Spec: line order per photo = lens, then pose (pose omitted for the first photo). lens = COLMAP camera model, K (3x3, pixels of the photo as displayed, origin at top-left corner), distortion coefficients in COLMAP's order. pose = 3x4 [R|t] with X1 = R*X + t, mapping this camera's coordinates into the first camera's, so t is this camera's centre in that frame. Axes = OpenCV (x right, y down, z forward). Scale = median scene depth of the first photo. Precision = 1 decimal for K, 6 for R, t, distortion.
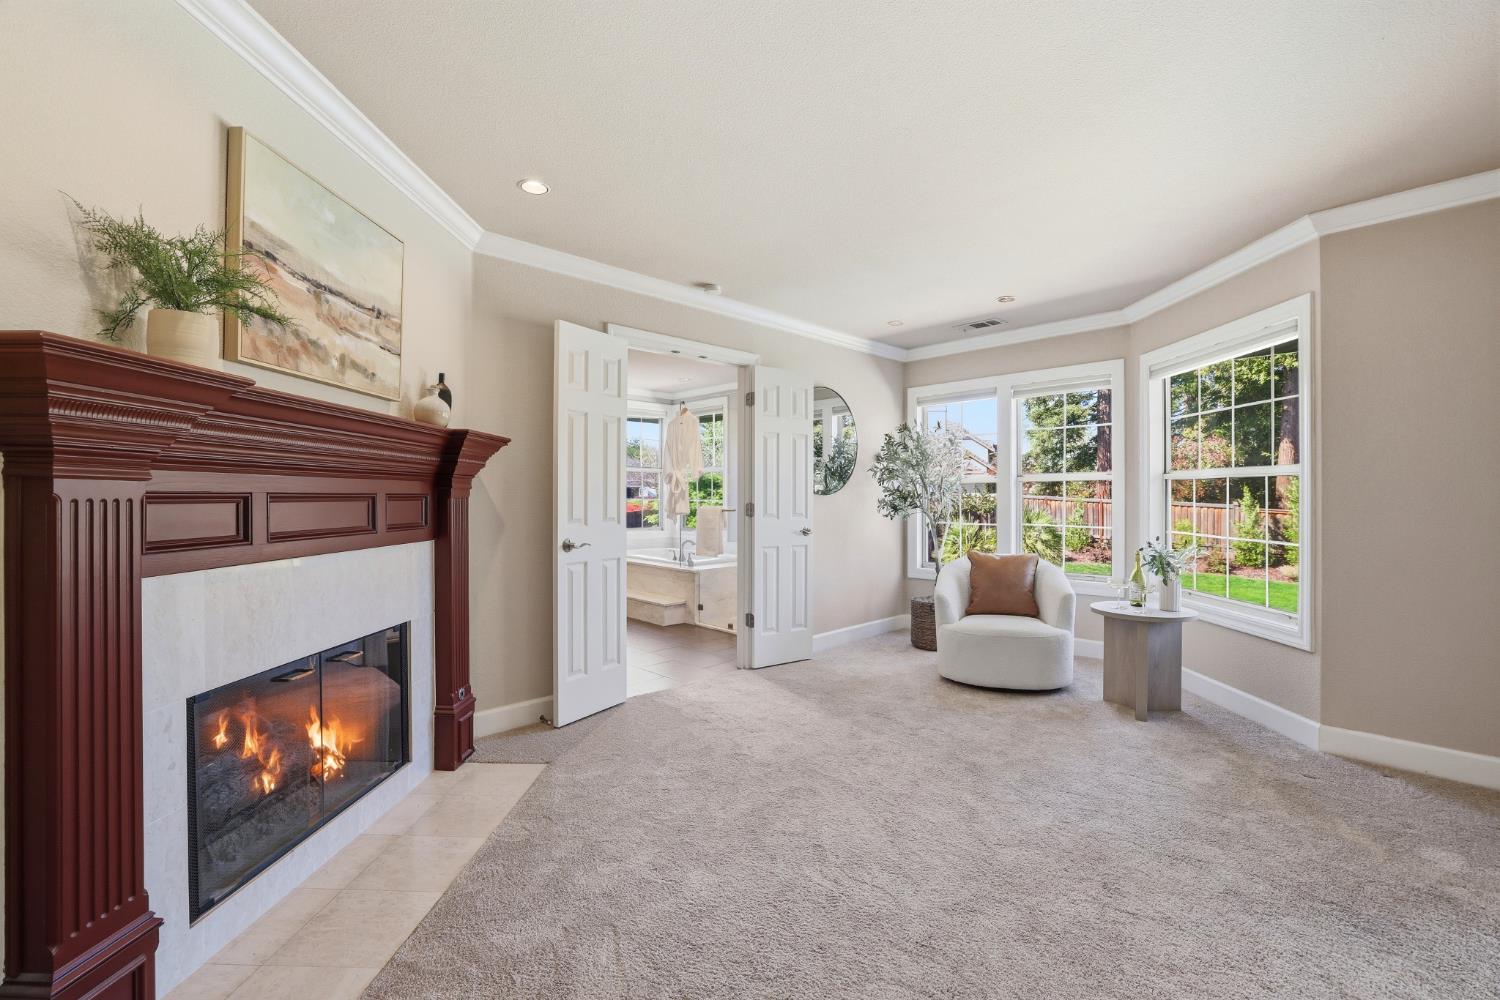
lens RADIAL K [[637.2, 0, 748.4], [0, 637.2, 494.7], [0, 0, 1]] dist [-0.000492, 0.001133]
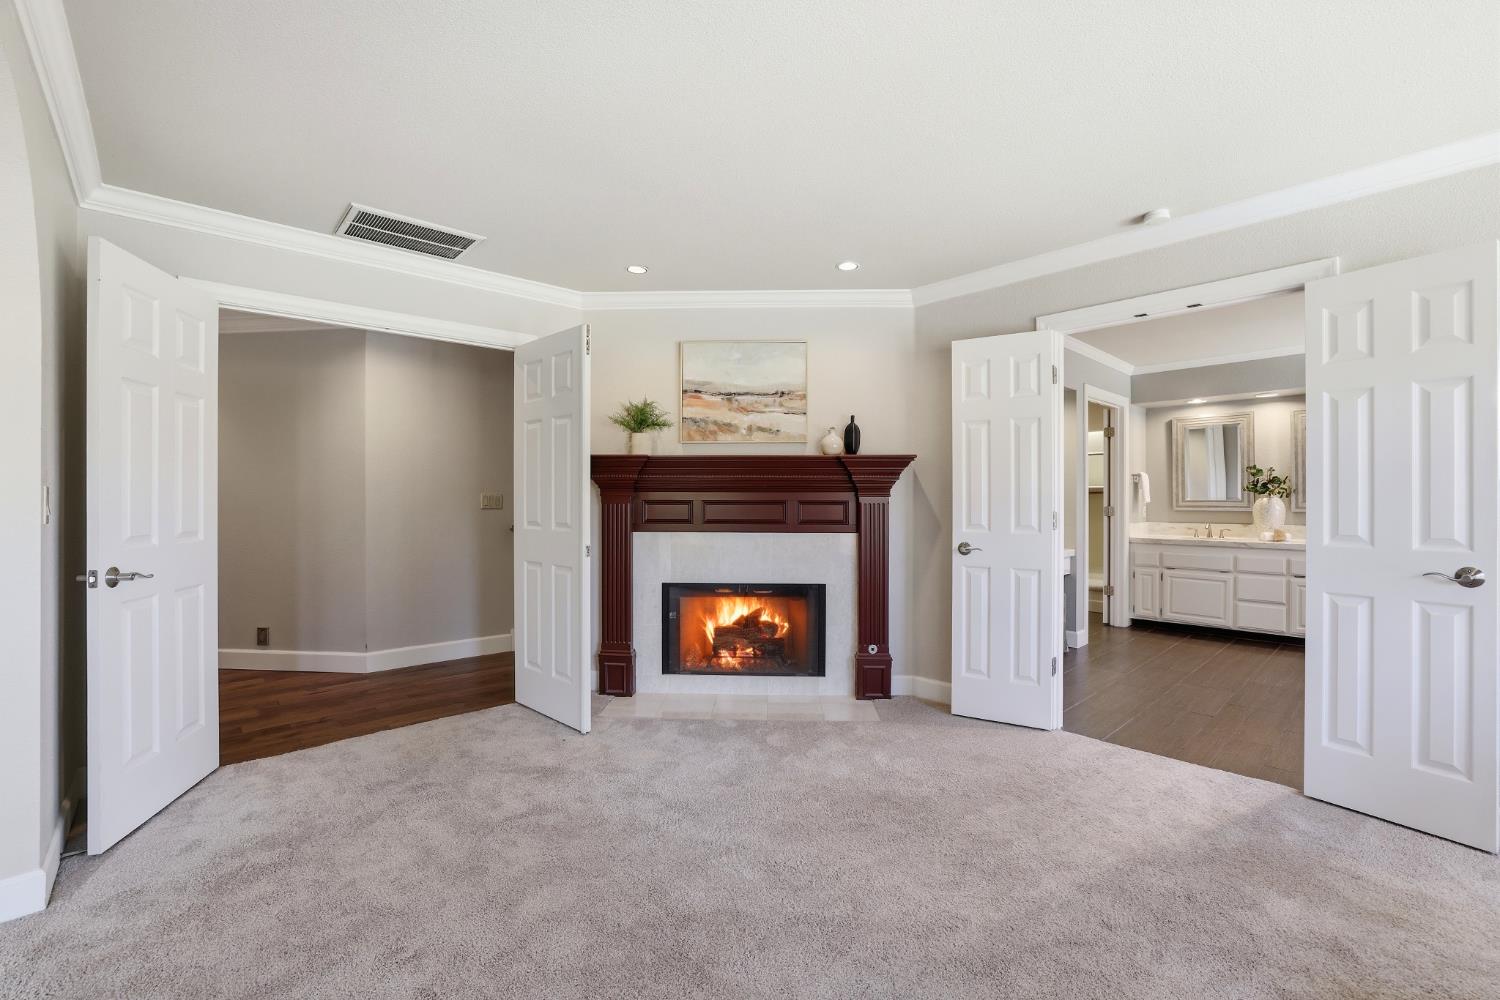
lens RADIAL K [[637.2, 0, 748.4], [0, 637.2, 494.7], [0, 0, 1]] dist [-0.000492, 0.001133]
pose [[0.014703, -0.008173, -0.999858, 1.200090], [0.001966, 0.999965, -0.008145, -0.004038], [0.999890, -0.001846, 0.014719, 0.963751]]
